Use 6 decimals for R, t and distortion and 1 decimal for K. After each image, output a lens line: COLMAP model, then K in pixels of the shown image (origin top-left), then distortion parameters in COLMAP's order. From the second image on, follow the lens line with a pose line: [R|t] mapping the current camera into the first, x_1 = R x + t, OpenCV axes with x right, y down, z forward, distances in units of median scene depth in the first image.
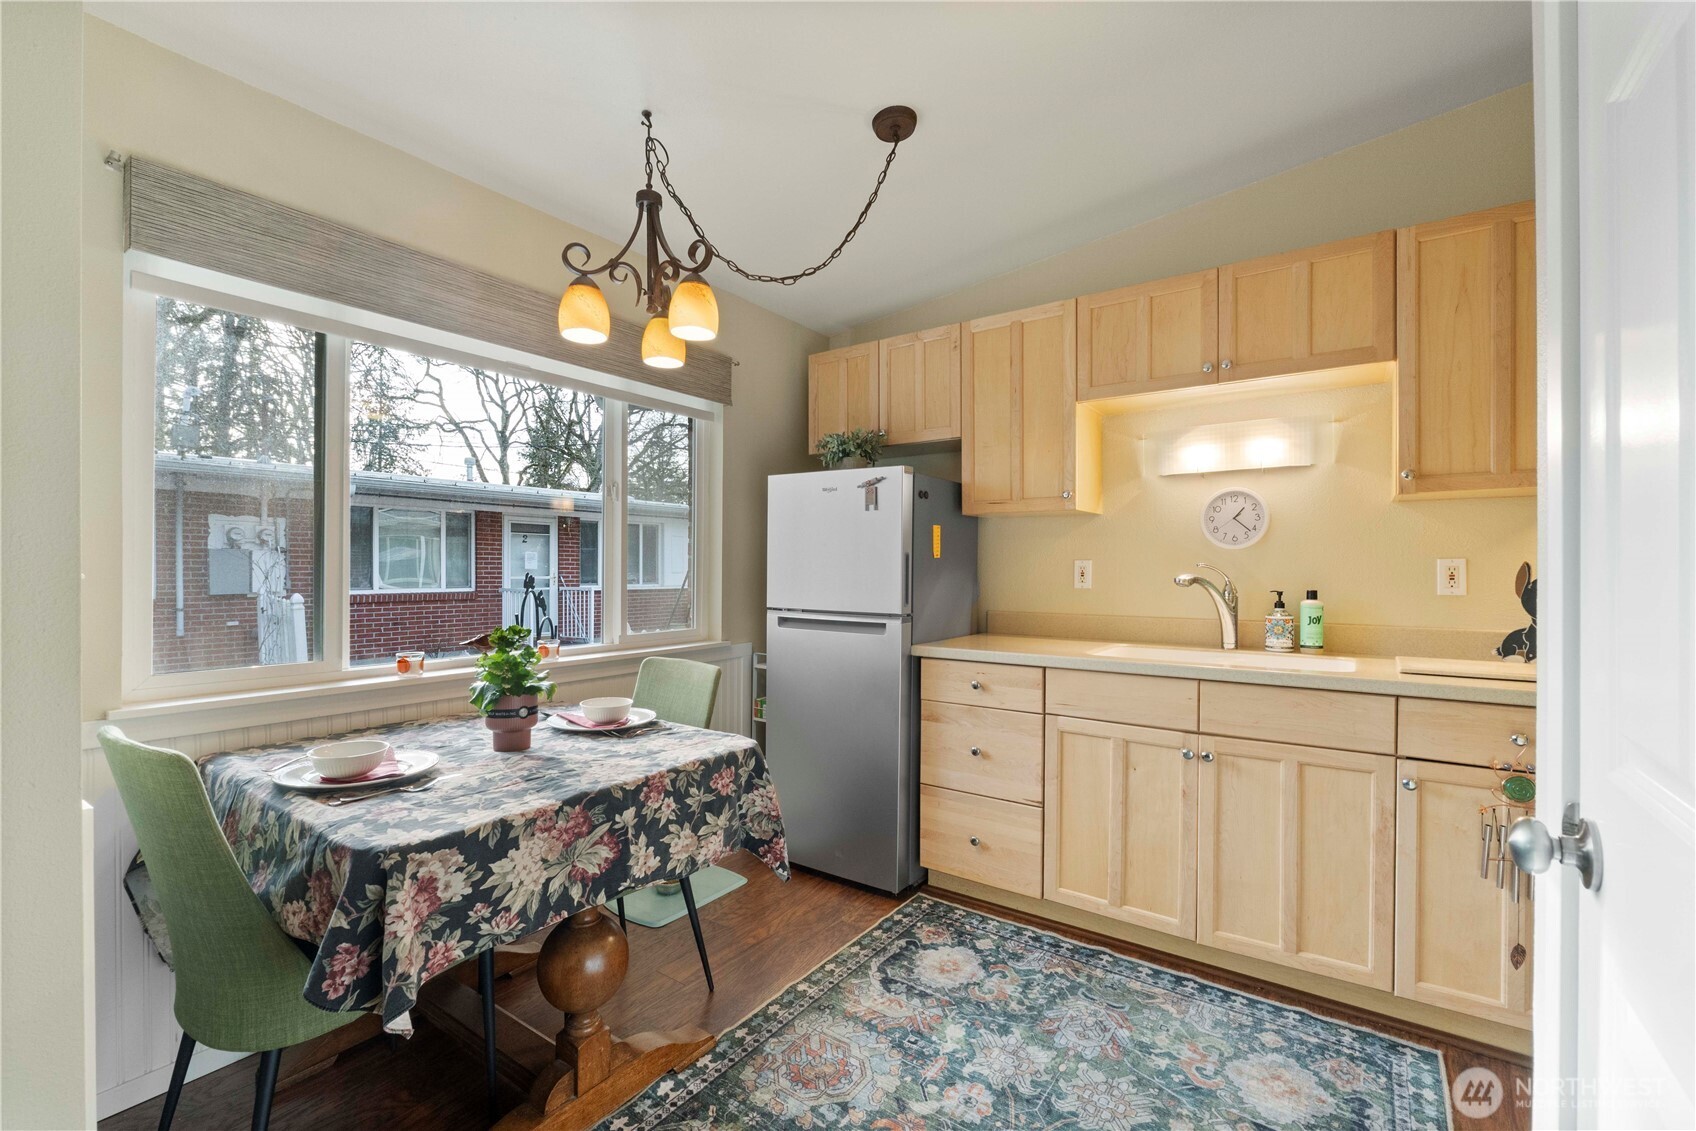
lens RADIAL K [[727.1, 0, 841.1], [0, 727.1, 572.2], [0, 0, 1]] dist [-0.009074, 0.000119]
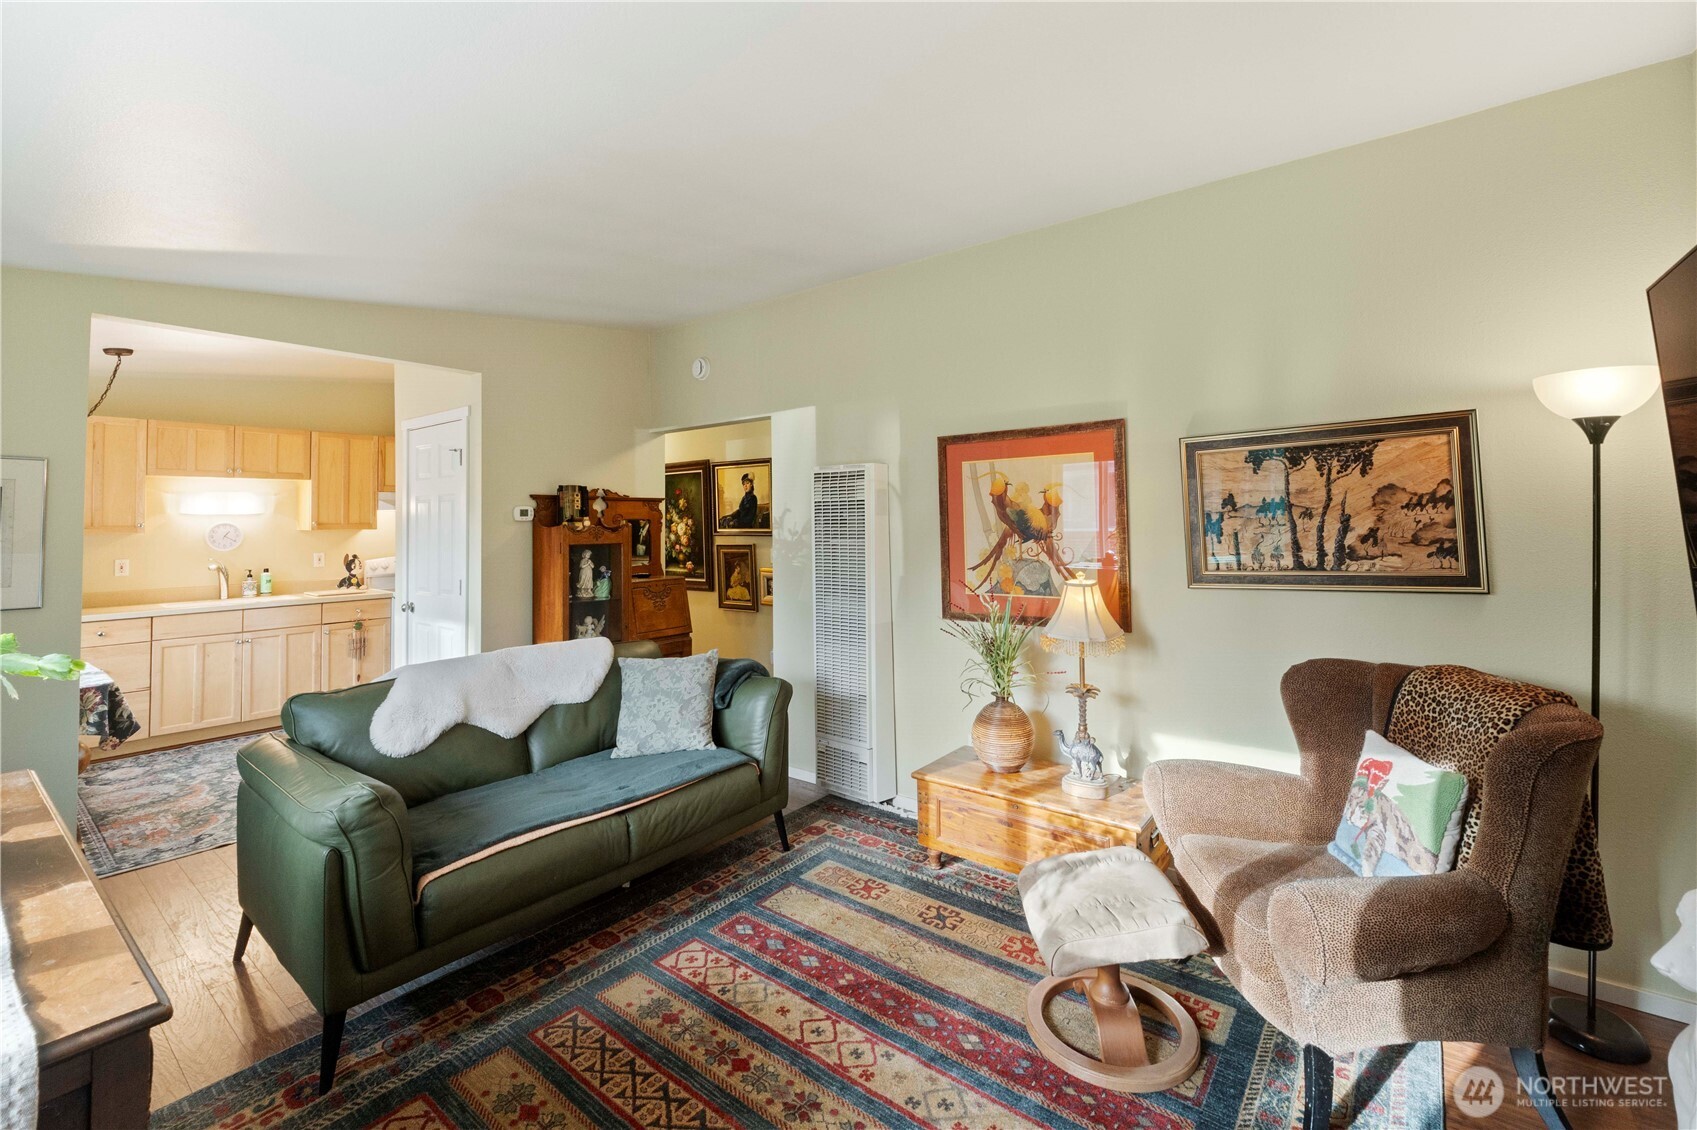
lens RADIAL K [[727.5, 0, 851.9], [0, 727.5, 497.2], [0, 0, 1]] dist [-0.004738, -0.000469]
pose [[0.042262, 0.029088, 0.998683, -1.801615], [0.017180, 0.999407, -0.029836, -0.114541], [-0.998959, 0.018418, 0.041738, -1.094963]]
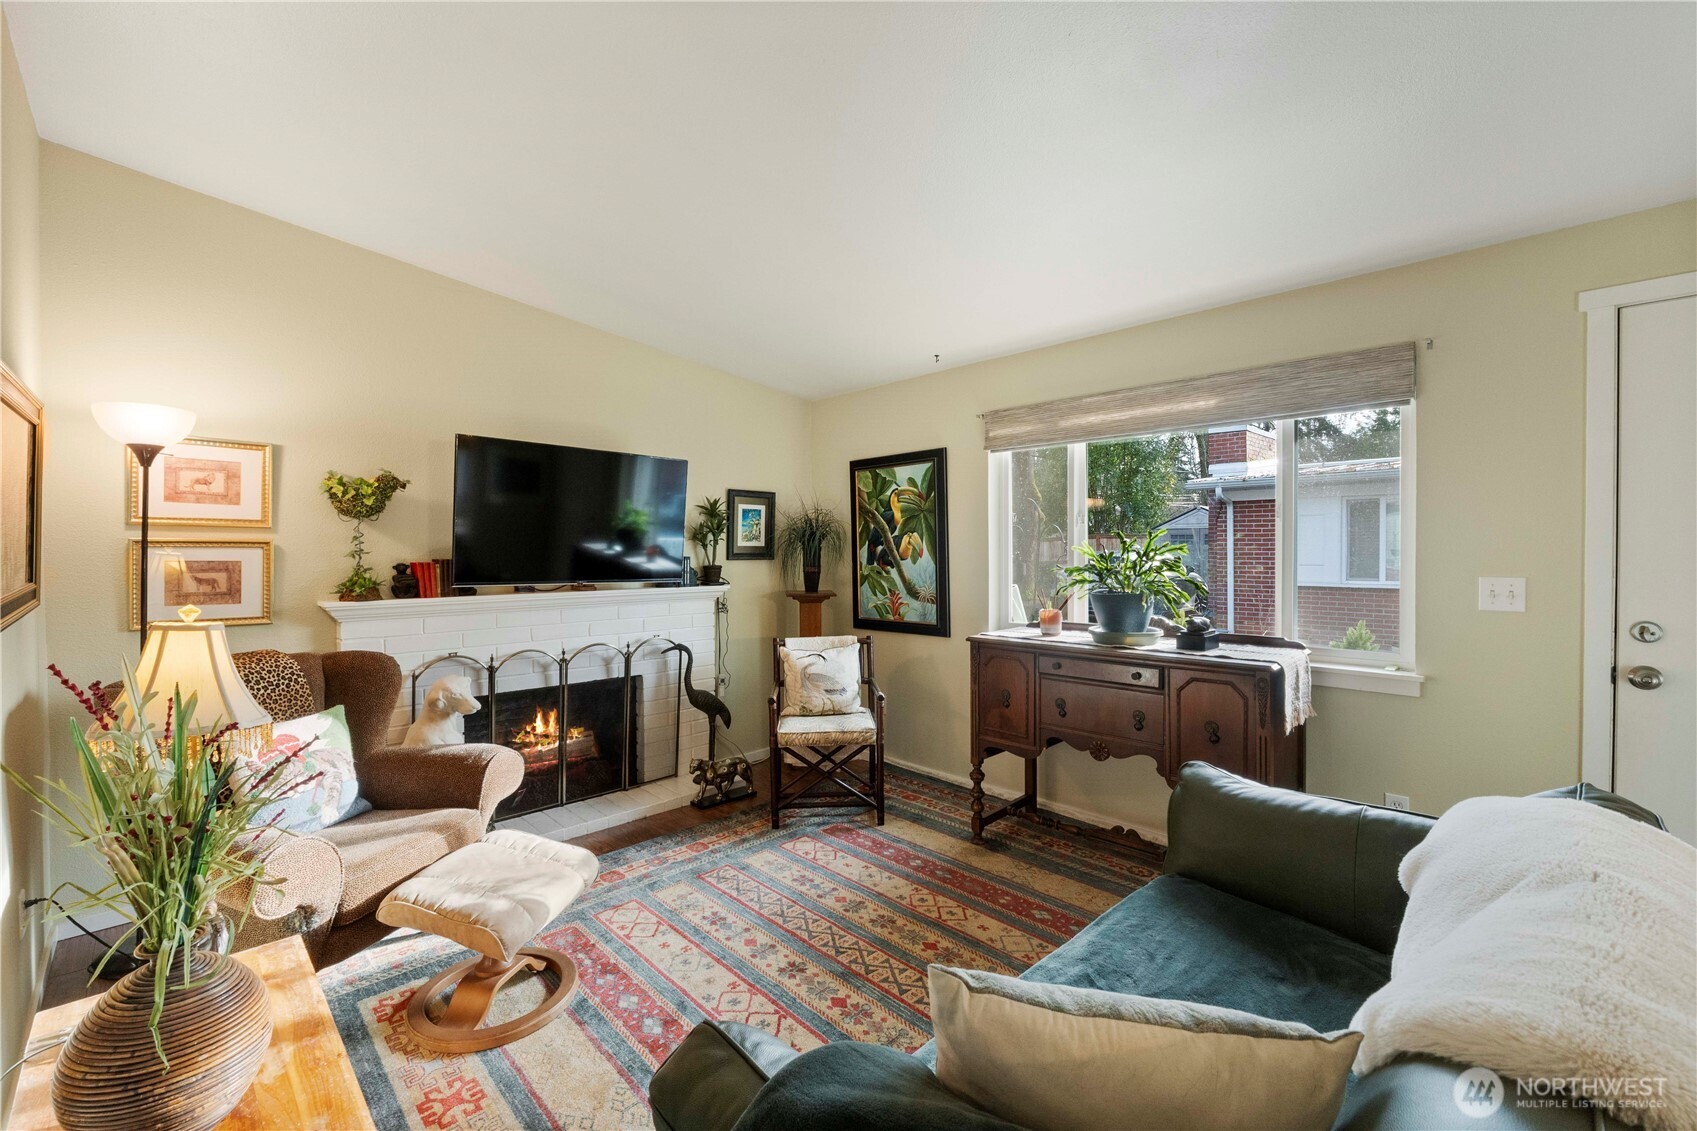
lens RADIAL K [[709.6, 0, 847.3], [0, 709.6, 559.9], [0, 0, 1]] dist [-0.007237, -0.000310]
pose [[-0.174890, 0.012156, -0.984513, 0.084931], [-0.002960, 0.999913, 0.012872, -0.064184], [0.984583, 0.005165, -0.174839, -0.723734]]
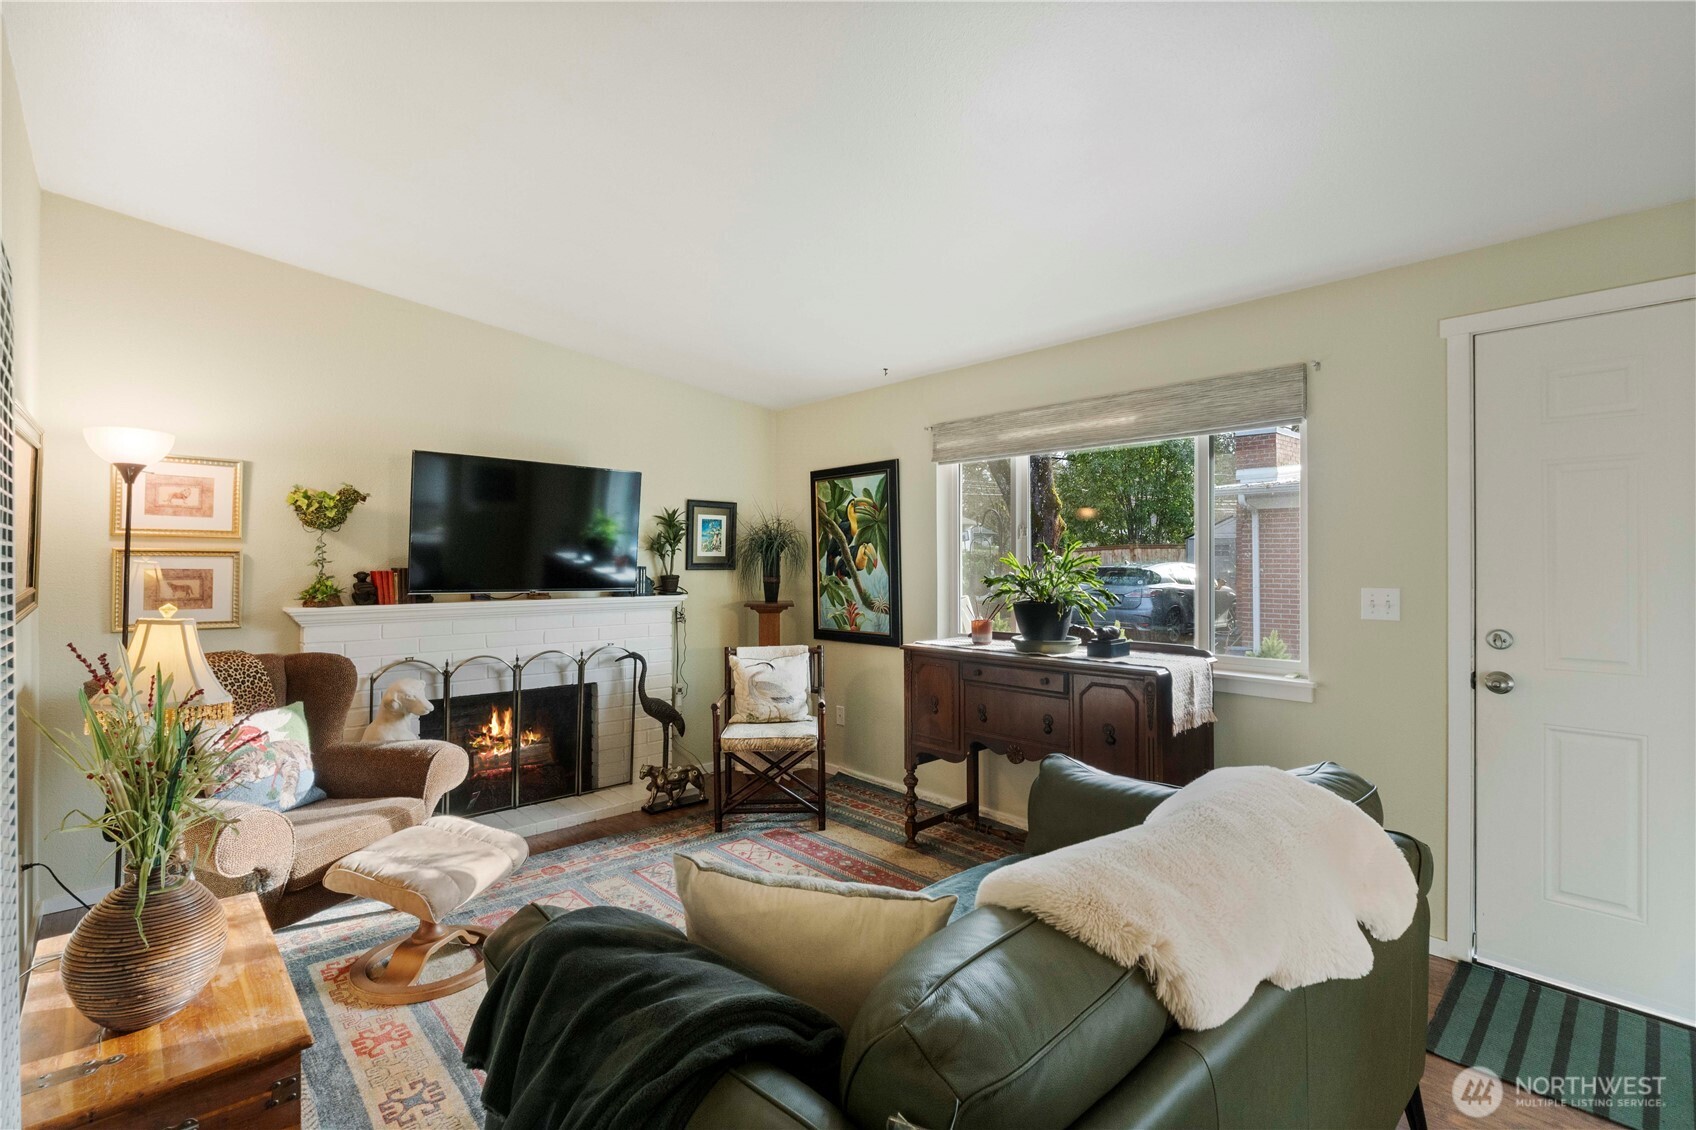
lens RADIAL K [[782.4, 0, 846.3], [0, 782.4, 559.3], [0, 0, 1]] dist [-0.005847, -0.000565]
pose [[-0.204872, -0.003412, -0.978783, 0.257919], [-0.005597, 0.999982, -0.002314, -0.064920], [0.978773, 0.005004, -0.204887, -0.501943]]
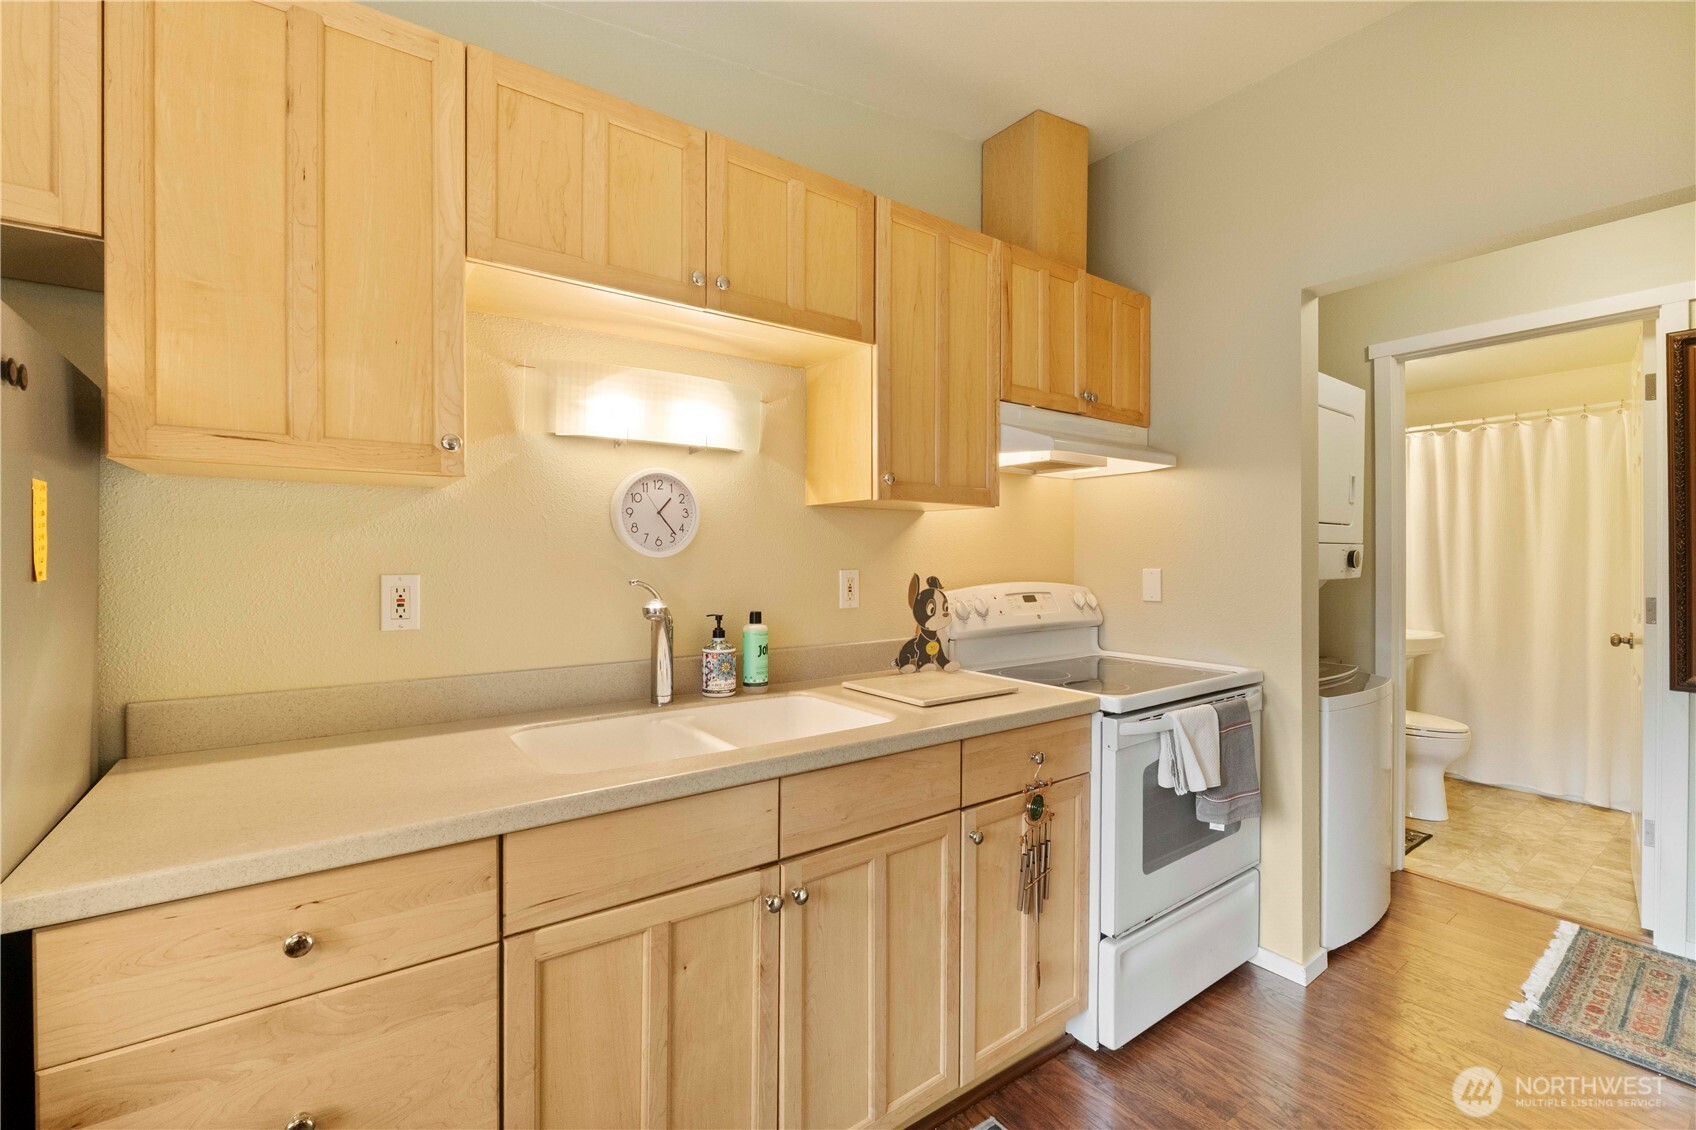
lens RADIAL K [[732.8, 0, 851.9], [0, 732.8, 560.3], [0, 0, 1]] dist [-0.006061, -0.000130]
pose [[0.309621, -0.007103, 0.950833, -0.080839], [0.005420, 0.999969, 0.005705, -0.039325], [-0.950845, 0.003387, 0.309650, 0.747611]]
